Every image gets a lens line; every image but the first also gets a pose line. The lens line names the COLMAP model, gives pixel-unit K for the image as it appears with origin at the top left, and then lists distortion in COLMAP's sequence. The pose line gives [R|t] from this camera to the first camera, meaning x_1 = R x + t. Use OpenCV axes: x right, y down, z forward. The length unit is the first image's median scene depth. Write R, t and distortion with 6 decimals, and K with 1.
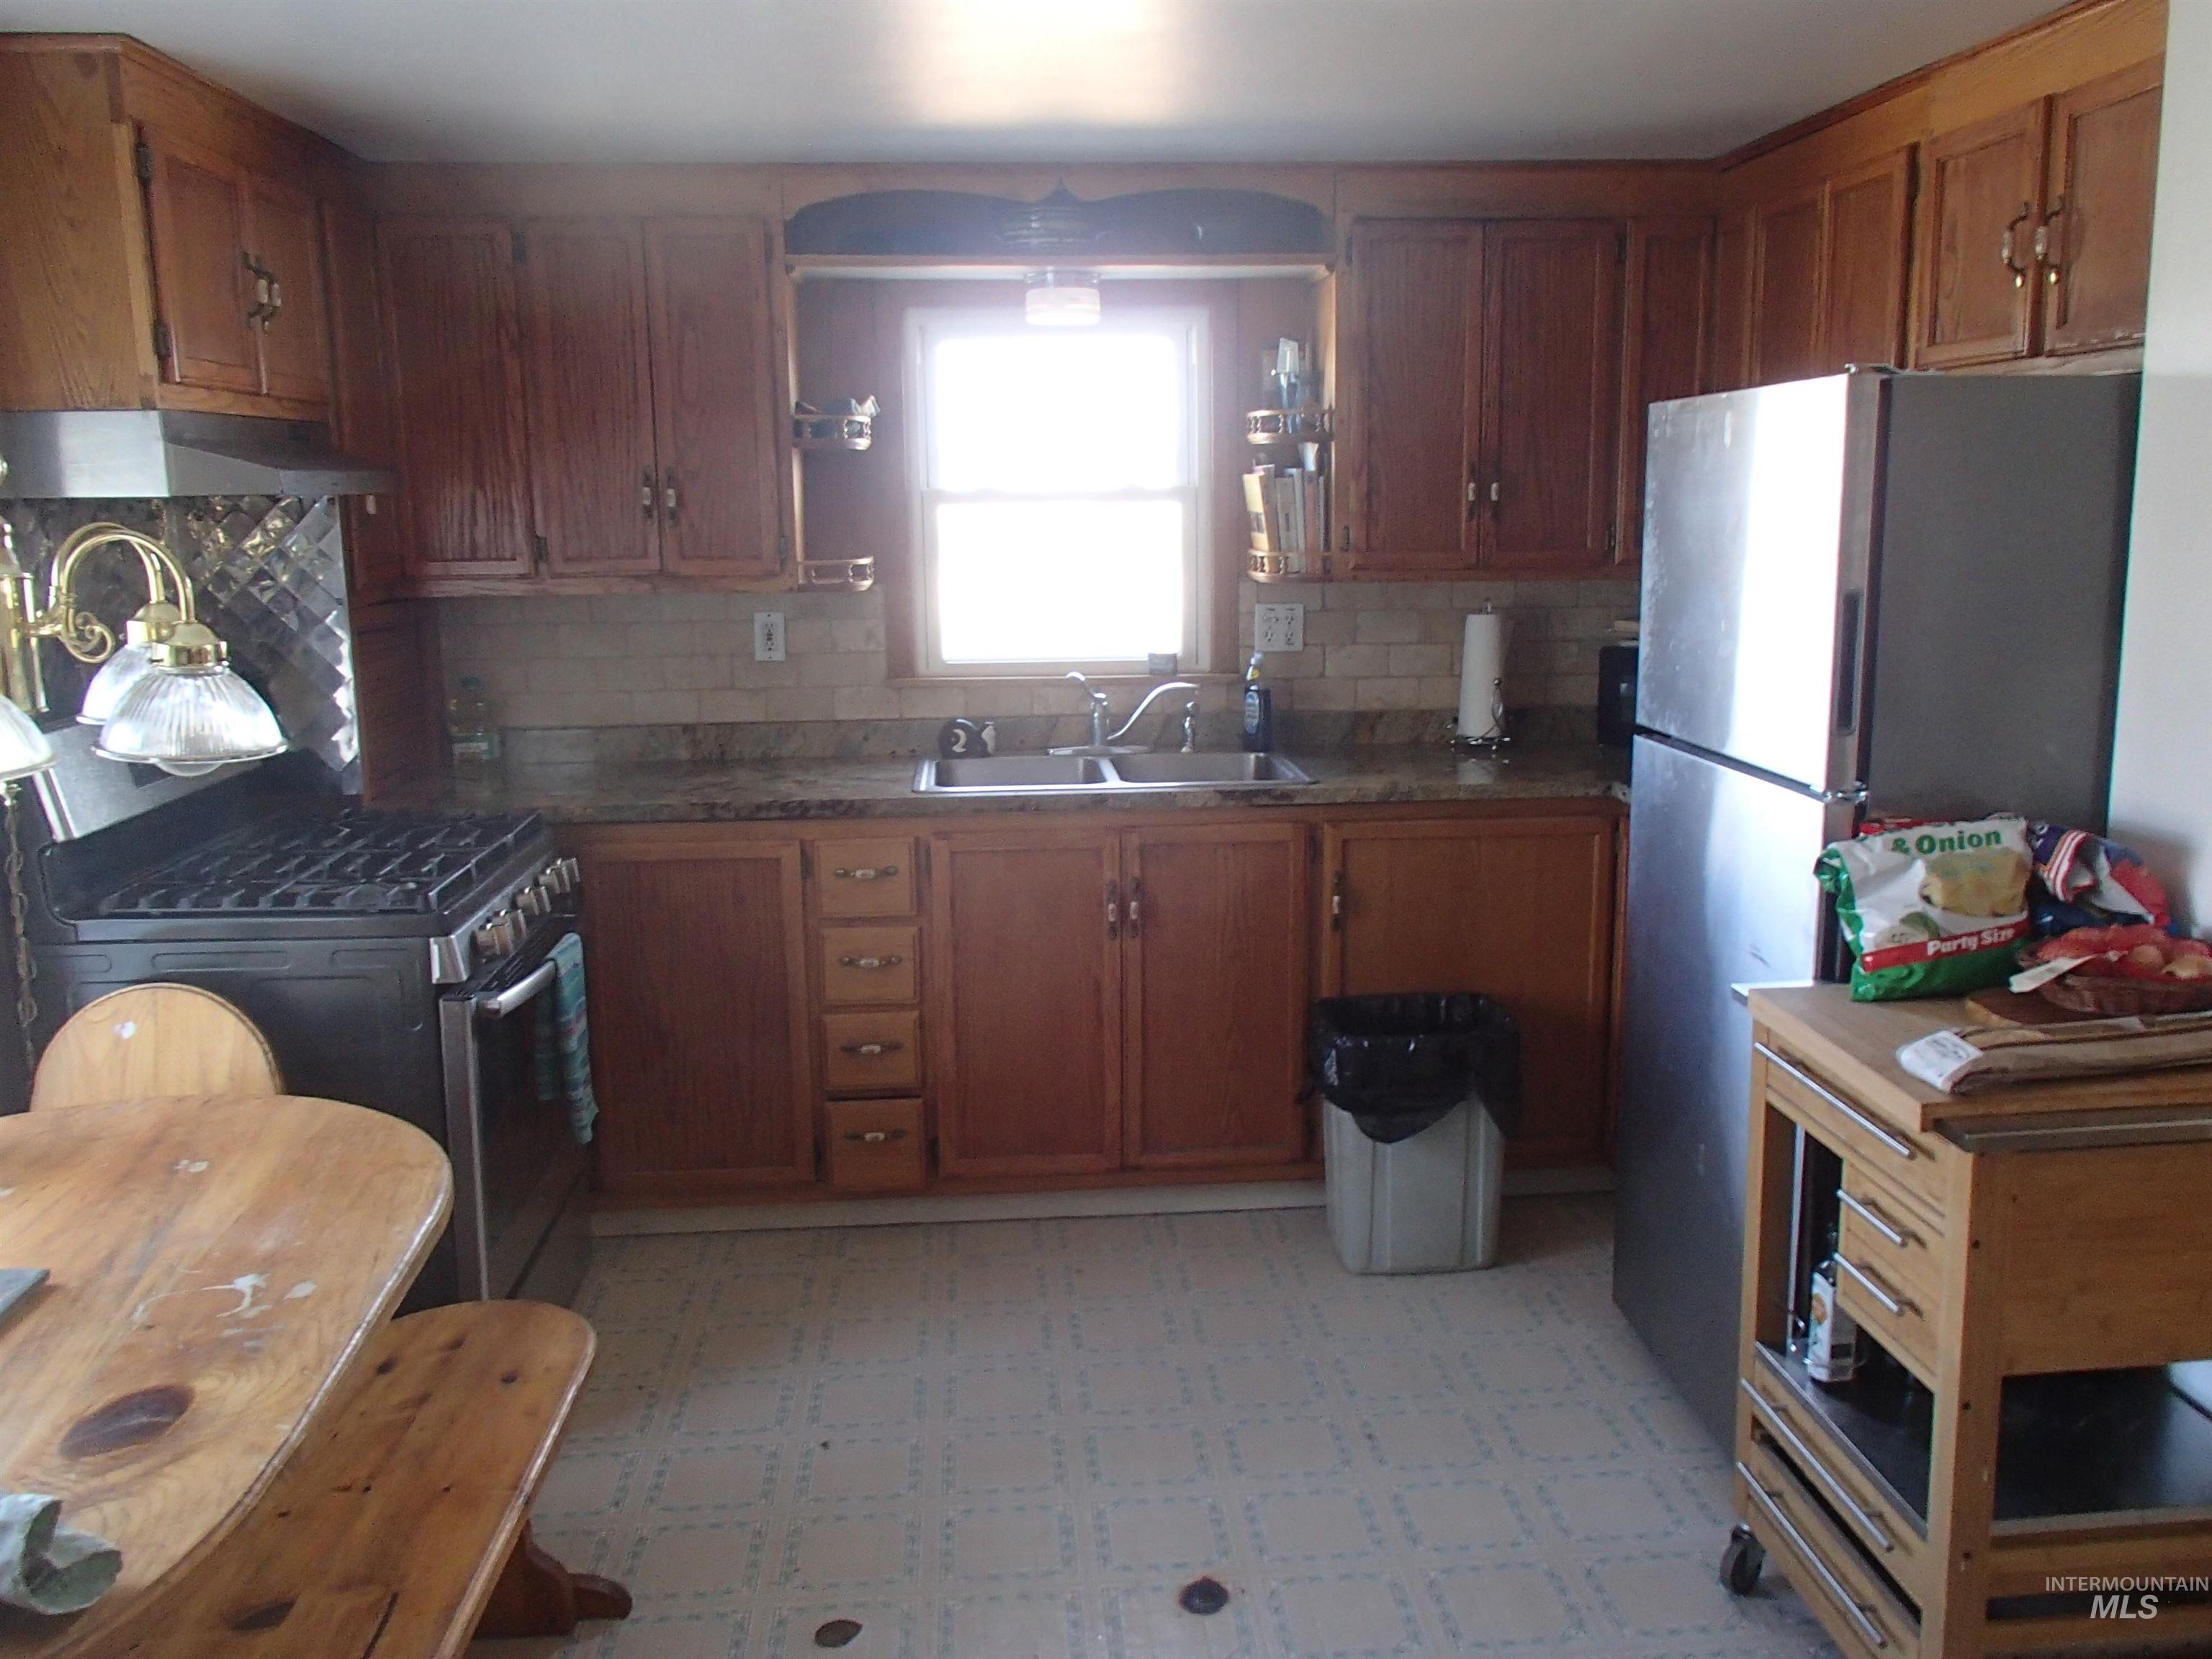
lens RADIAL K [[1967.3, 0, 1106.0], [0, 1967.3, 829.5], [0, 0, 1]] dist [0.001080, 0.000270]
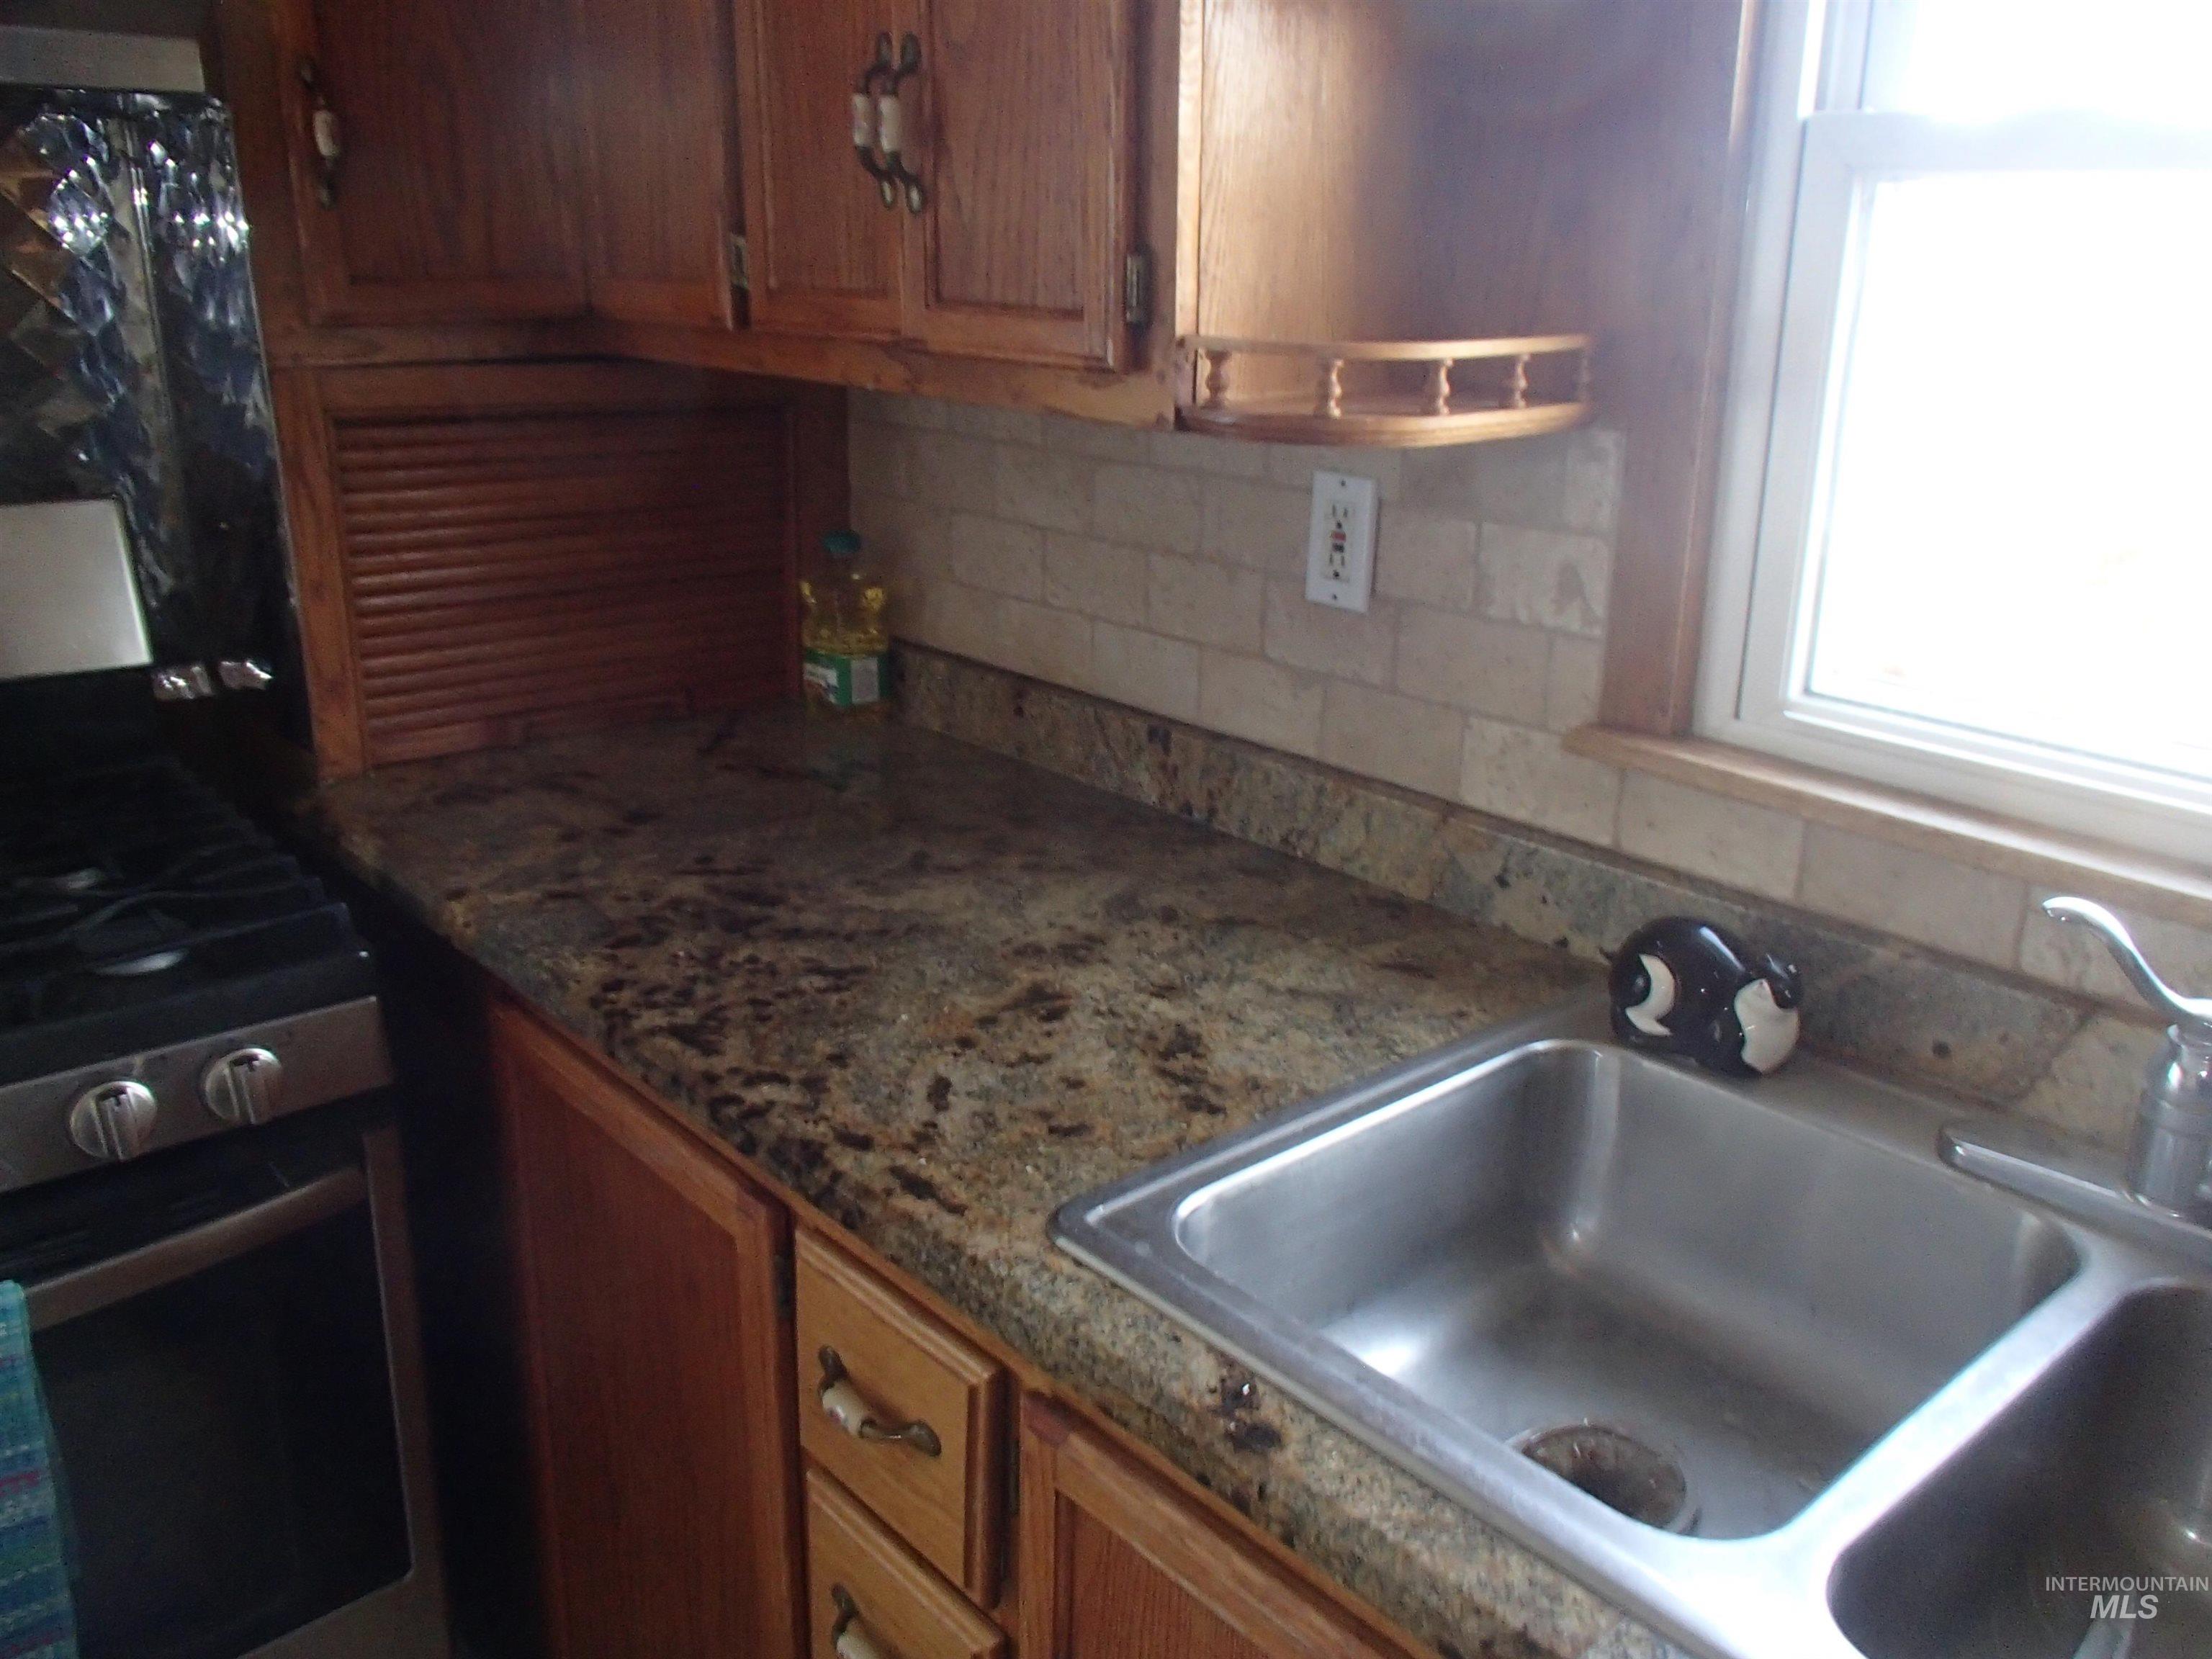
lens RADIAL K [[1833.2, 0, 1106.0], [0, 1833.2, 829.5], [0, 0, 1]] dist [-0.037569, -0.002044]
pose [[0.609097, 0.274289, -0.744155, 0.070504], [-0.161639, 0.961530, 0.222109, -0.115094], [0.776449, -0.015002, 0.630001, 0.751371]]
